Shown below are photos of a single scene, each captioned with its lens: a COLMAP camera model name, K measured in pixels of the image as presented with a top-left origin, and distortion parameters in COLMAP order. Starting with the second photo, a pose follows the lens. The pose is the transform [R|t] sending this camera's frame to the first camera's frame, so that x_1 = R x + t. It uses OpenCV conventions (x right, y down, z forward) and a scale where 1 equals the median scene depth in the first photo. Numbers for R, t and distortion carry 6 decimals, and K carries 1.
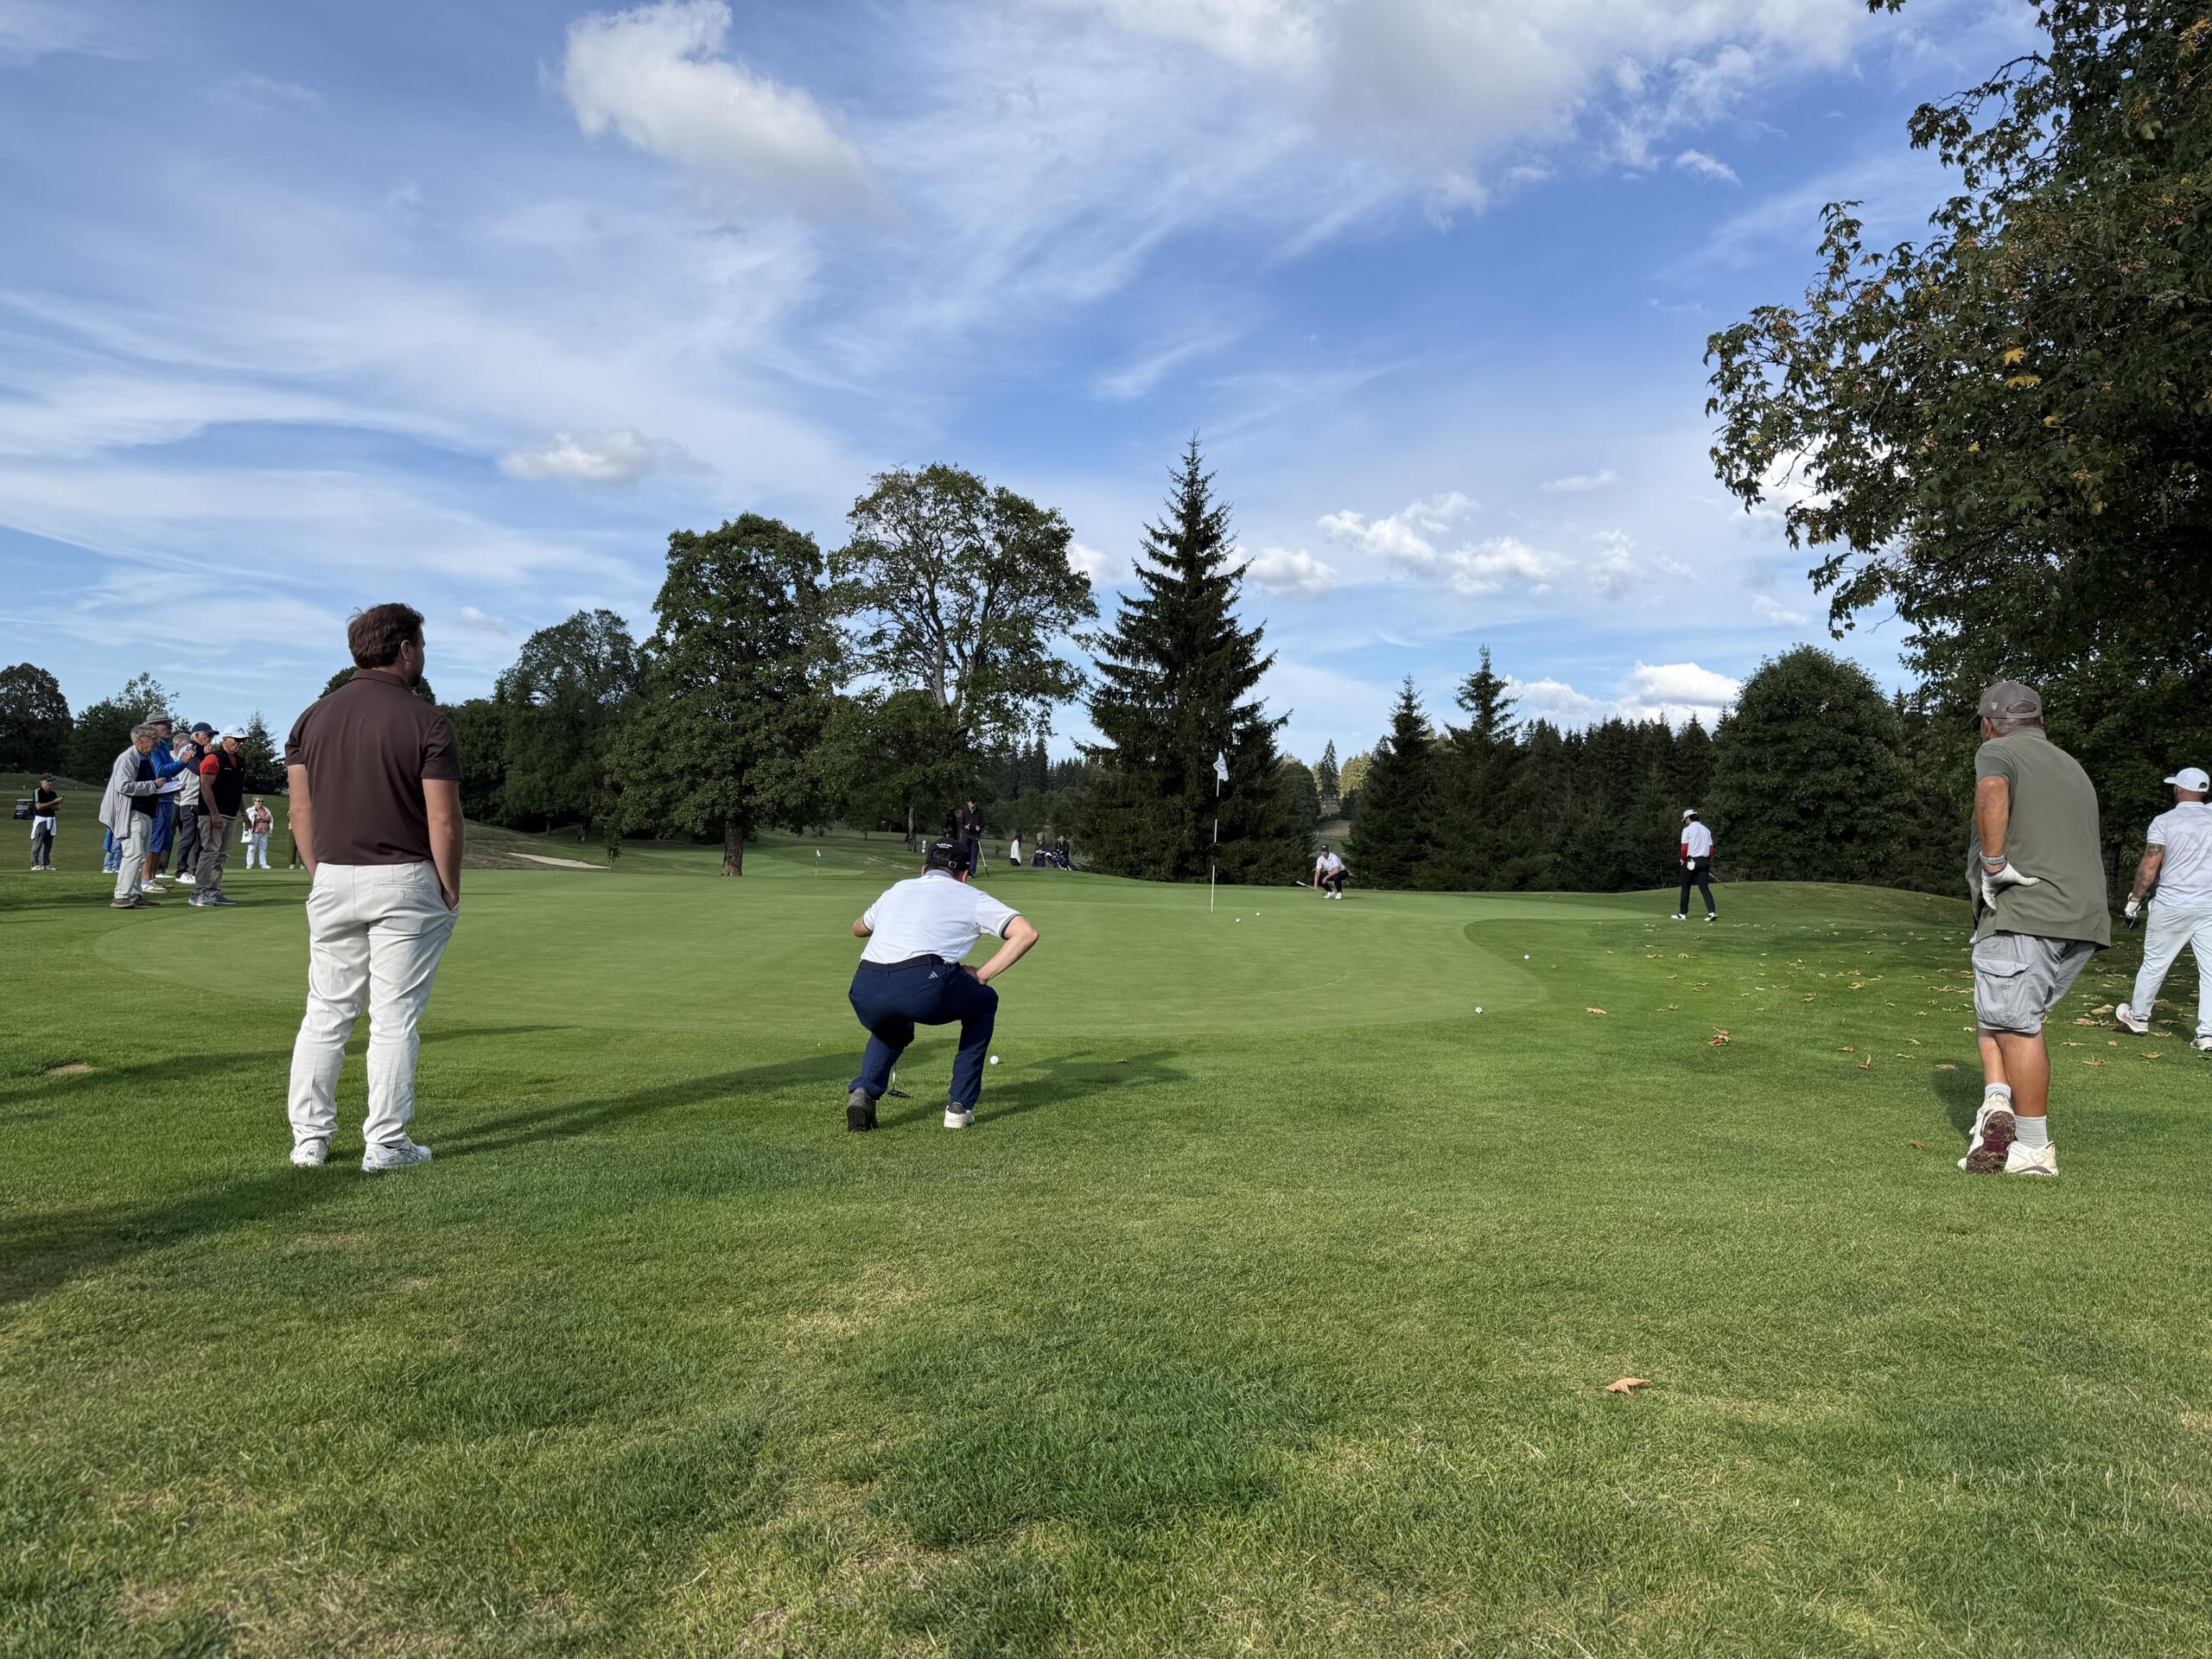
lens RADIAL K [[1540.5, 0, 1098.6], [0, 1540.5, 821.5], [0, 0, 1]] dist [0.050956, -0.062751]
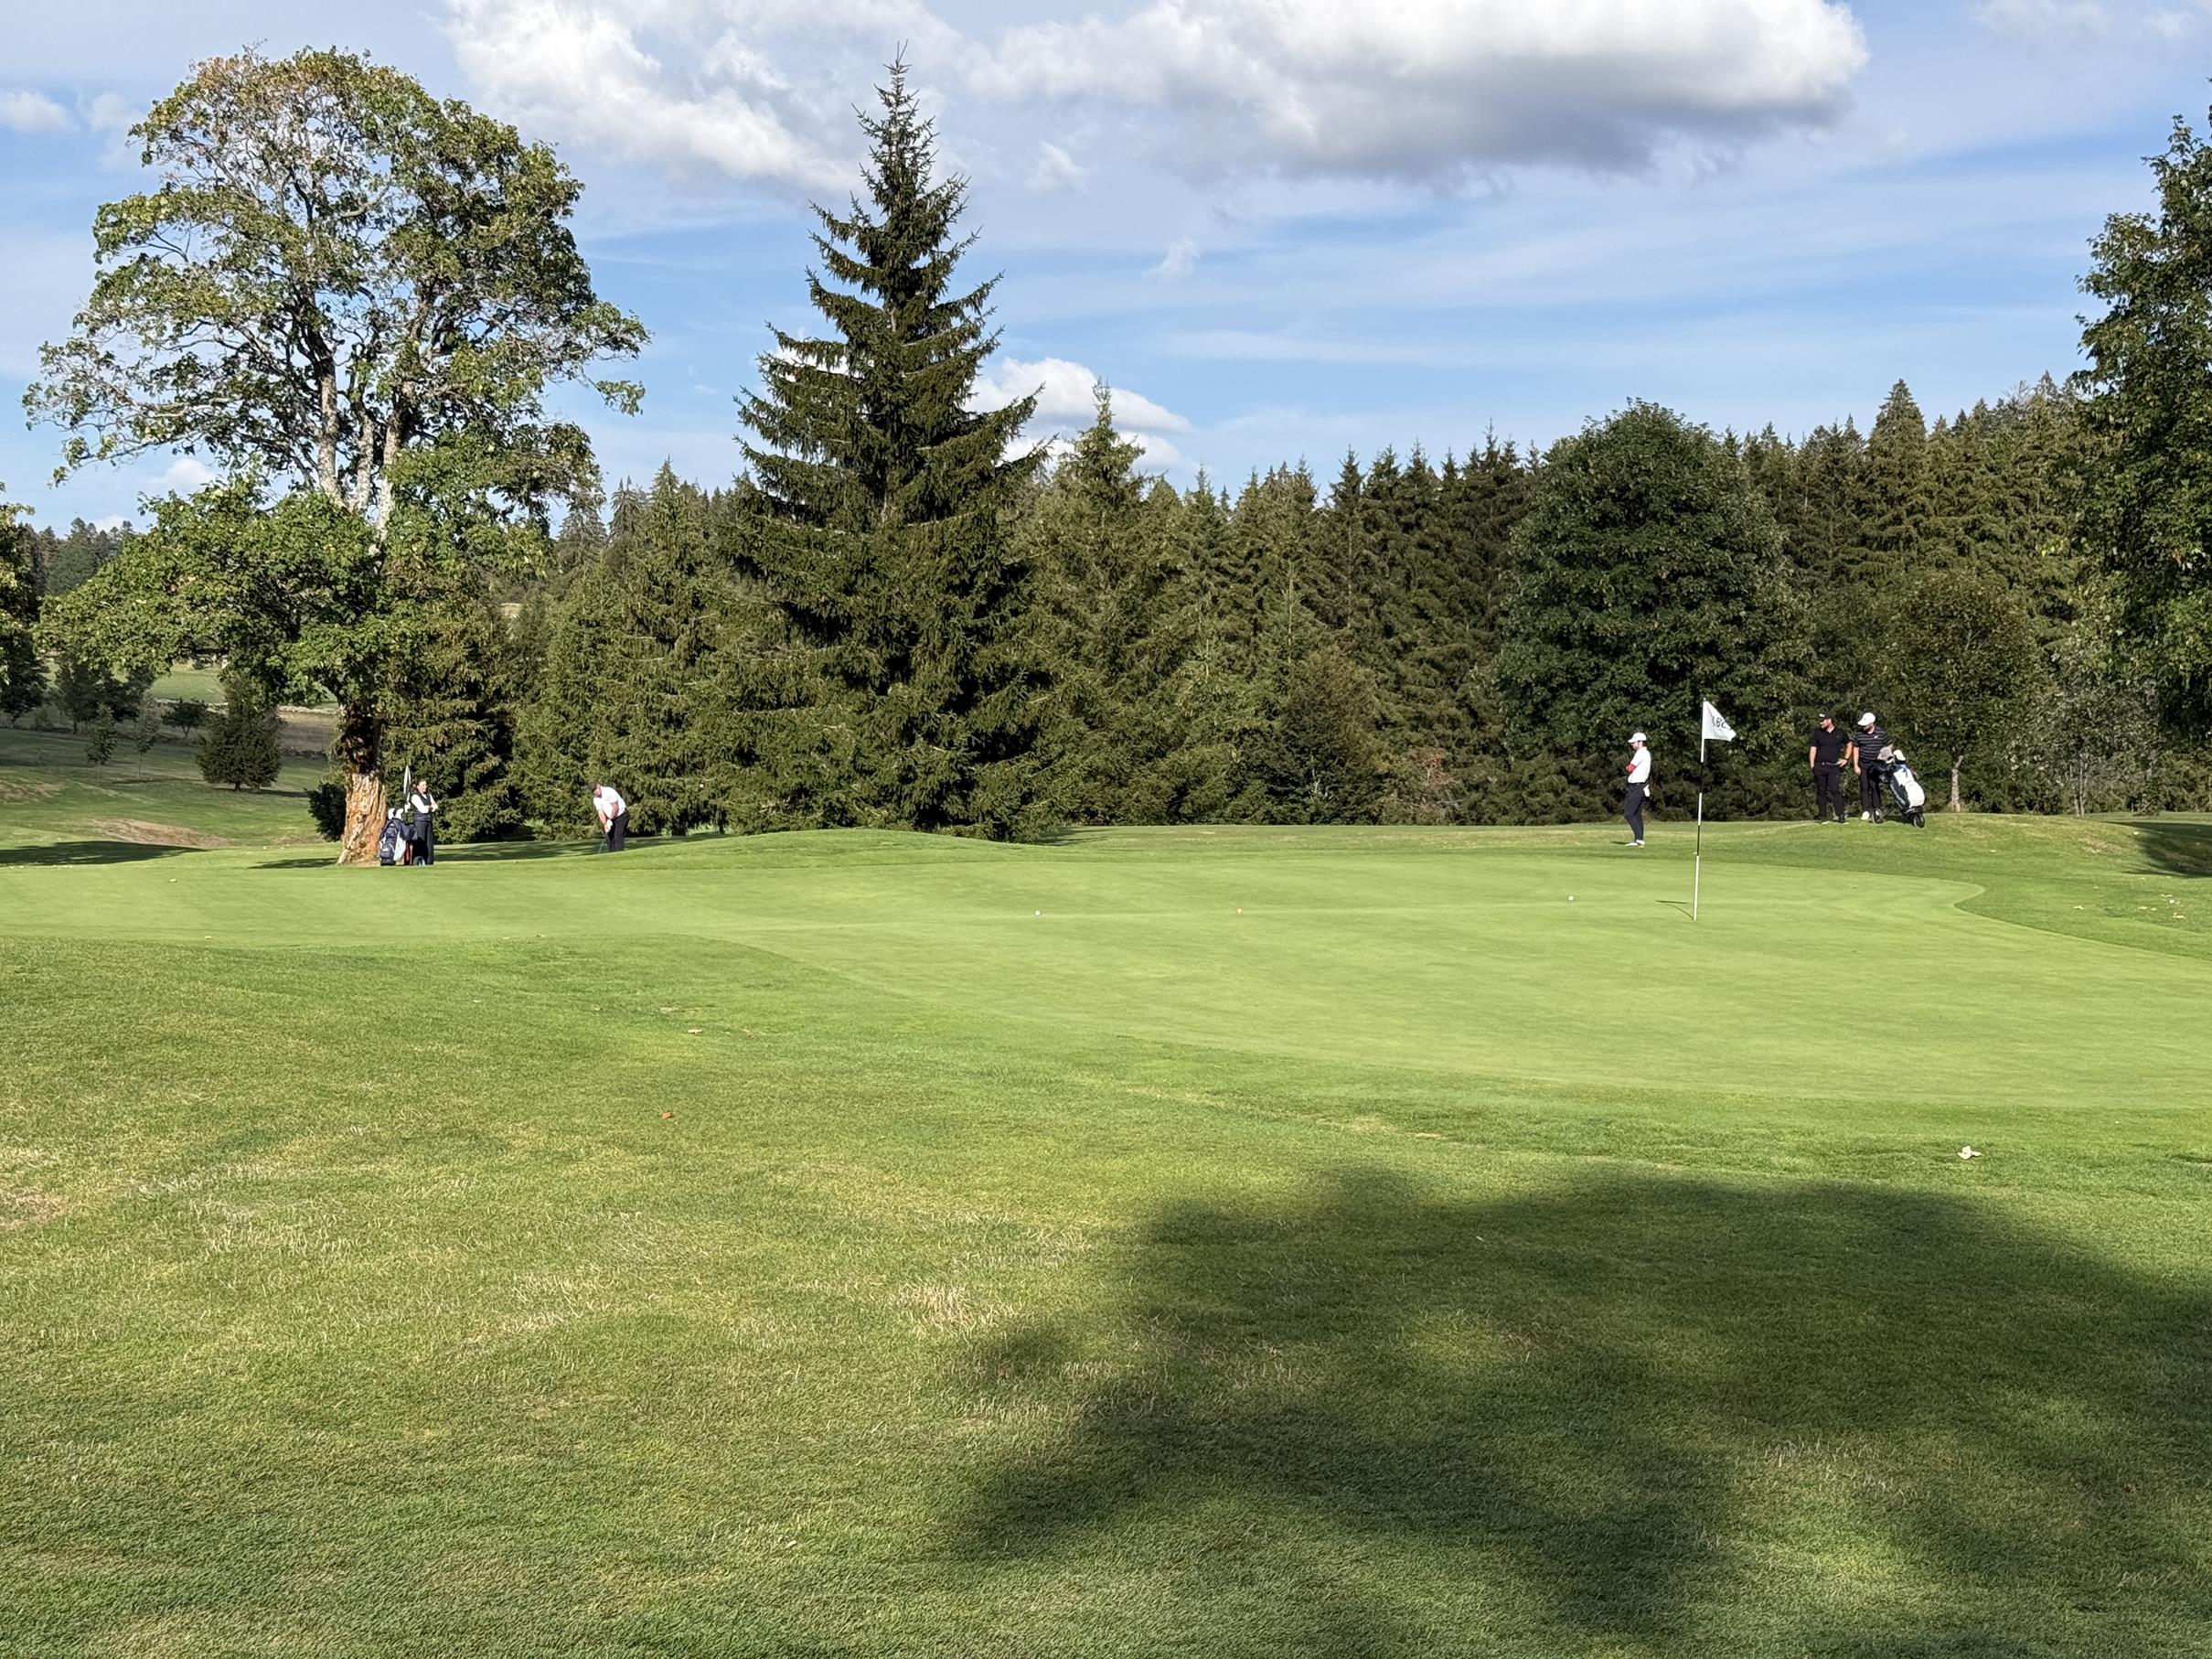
lens RADIAL K [[3021.4, 0, 1101.7], [0, 3021.4, 829.8], [0, 0, 1]] dist [0.110333, 0.000000]
pose [[0.930342, -0.035379, 0.364981, -0.207911], [0.013427, 0.997954, 0.062510, -0.023013], [-0.366446, -0.053255, 0.928914, -0.064028]]
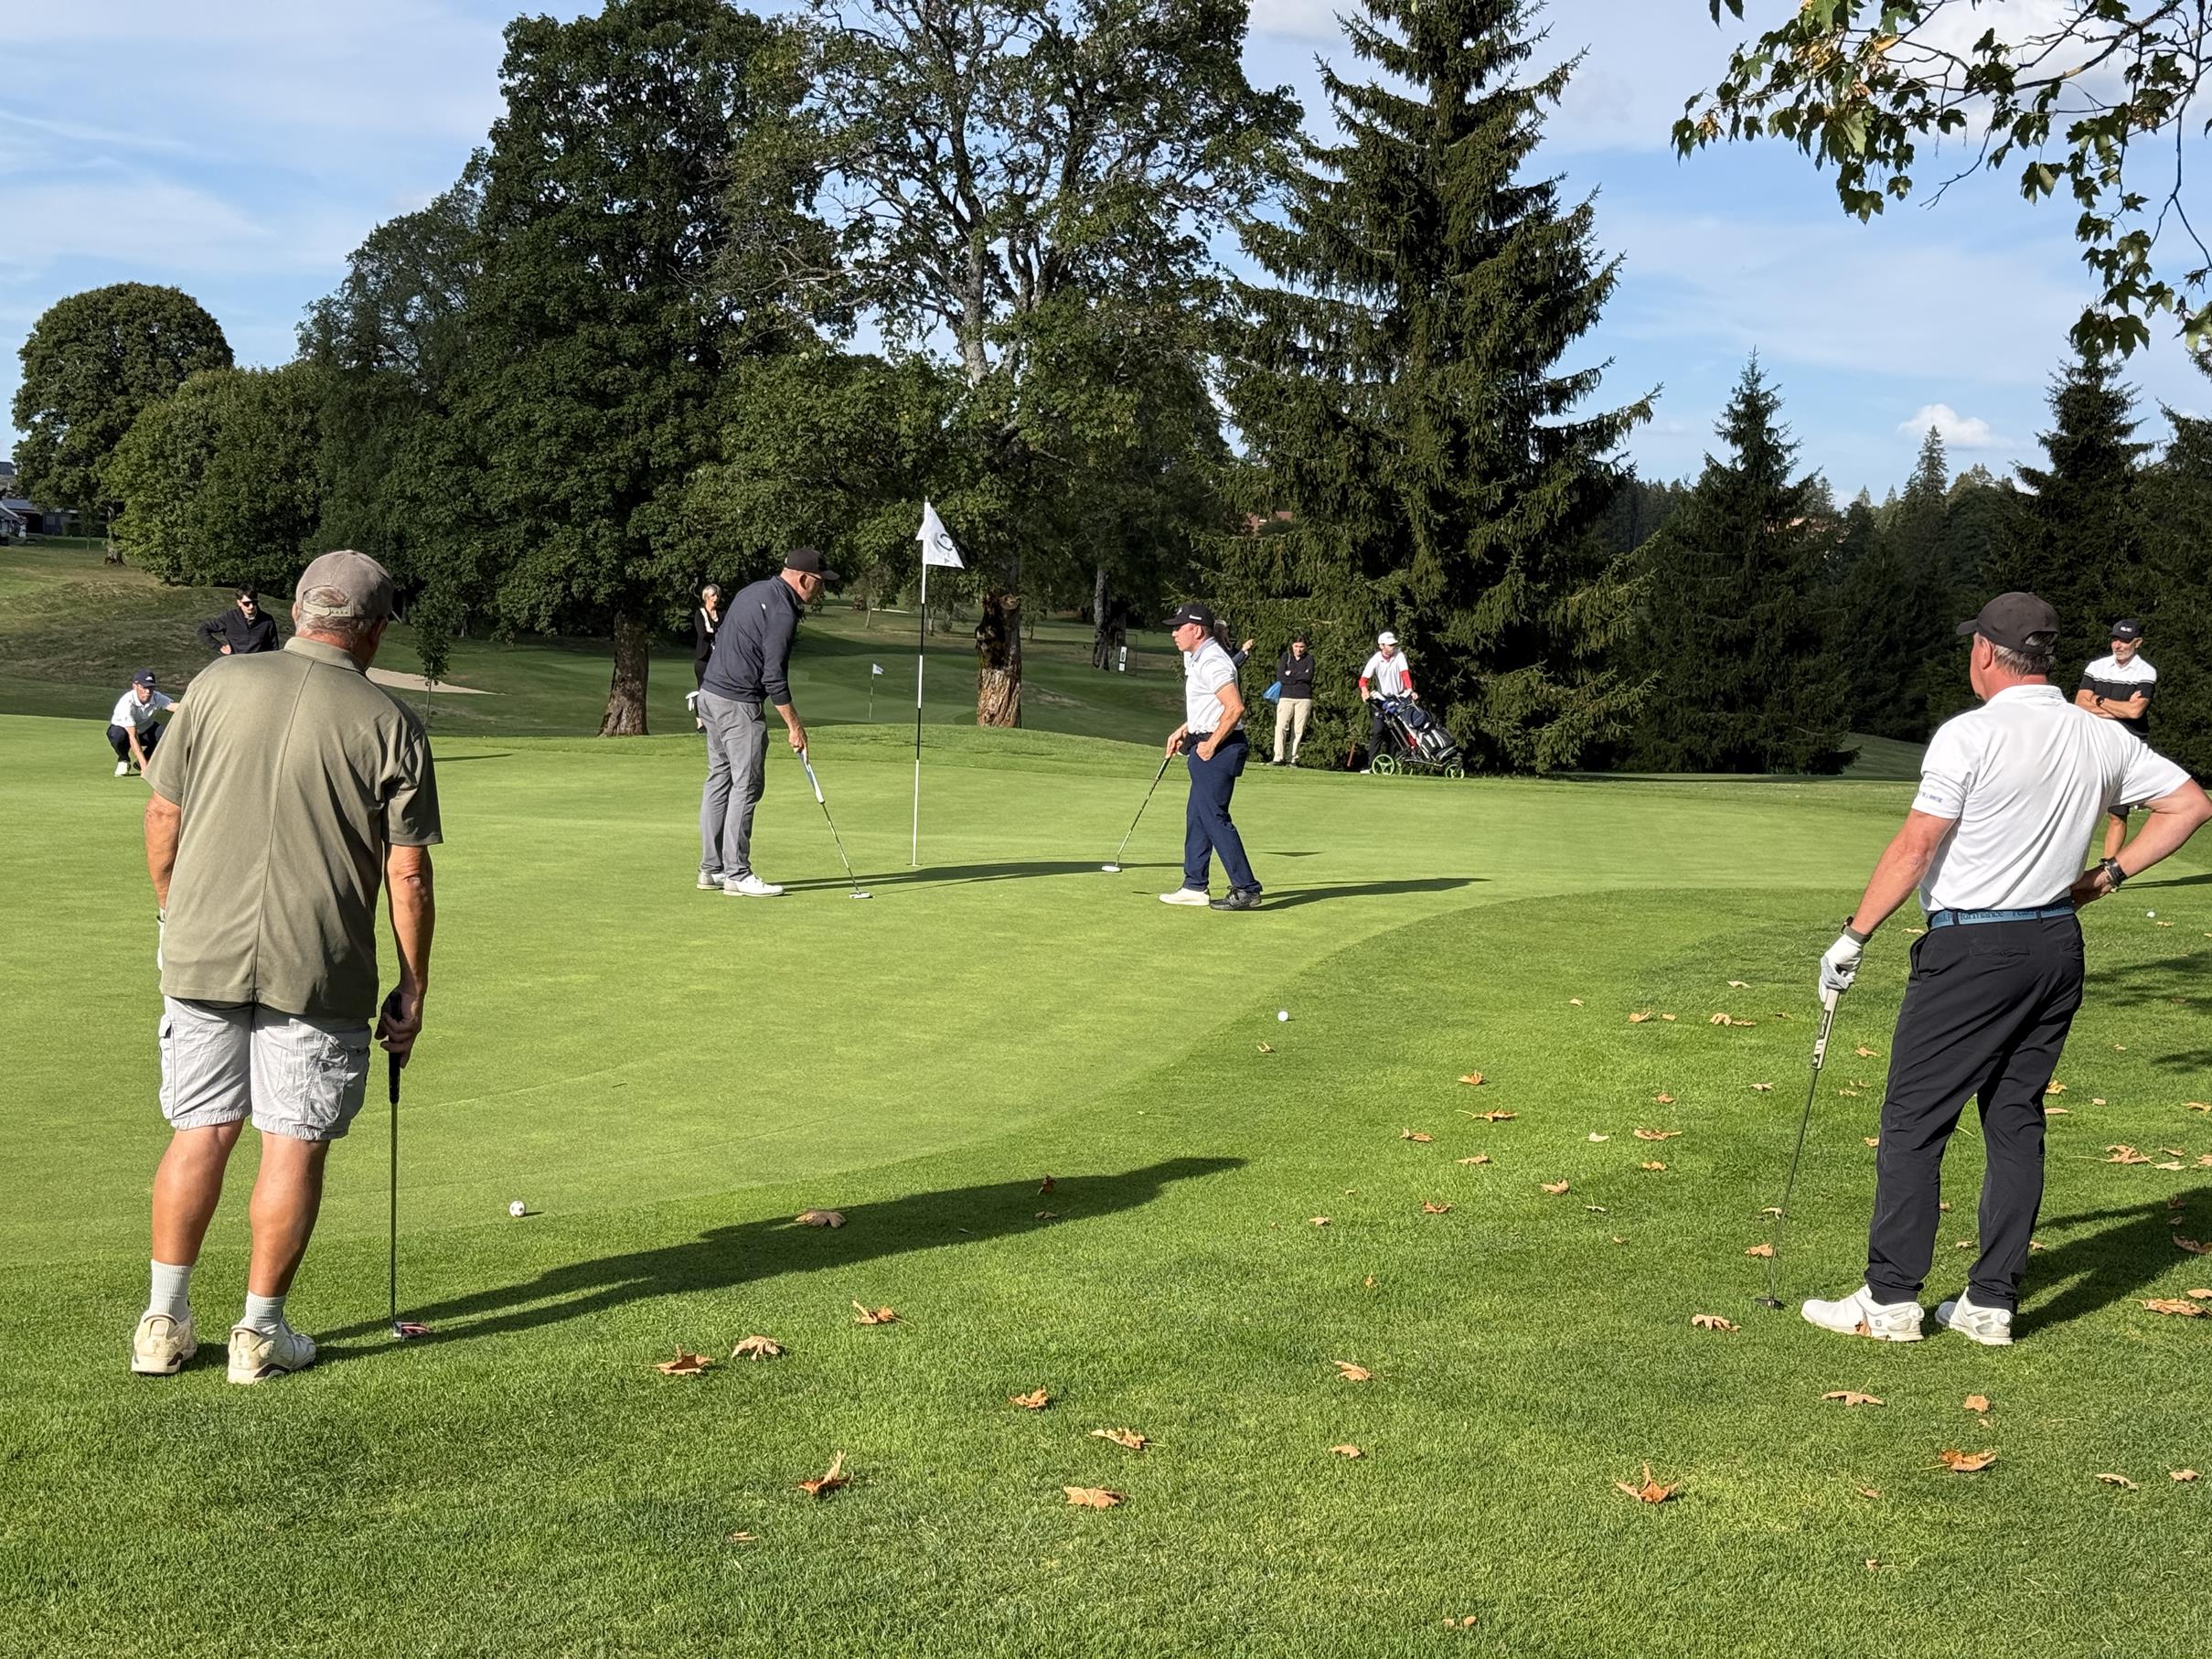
lens RADIAL K [[3021.4, 0, 1093.5], [0, 3021.4, 848.2], [0, 0, 1]] dist [0.110333, 0.000000]
pose [[0.986950, 0.023825, -0.159253, 0.076165], [-0.010773, 0.996547, 0.082324, -0.005603], [0.160665, -0.079534, 0.983799, 0.049808]]
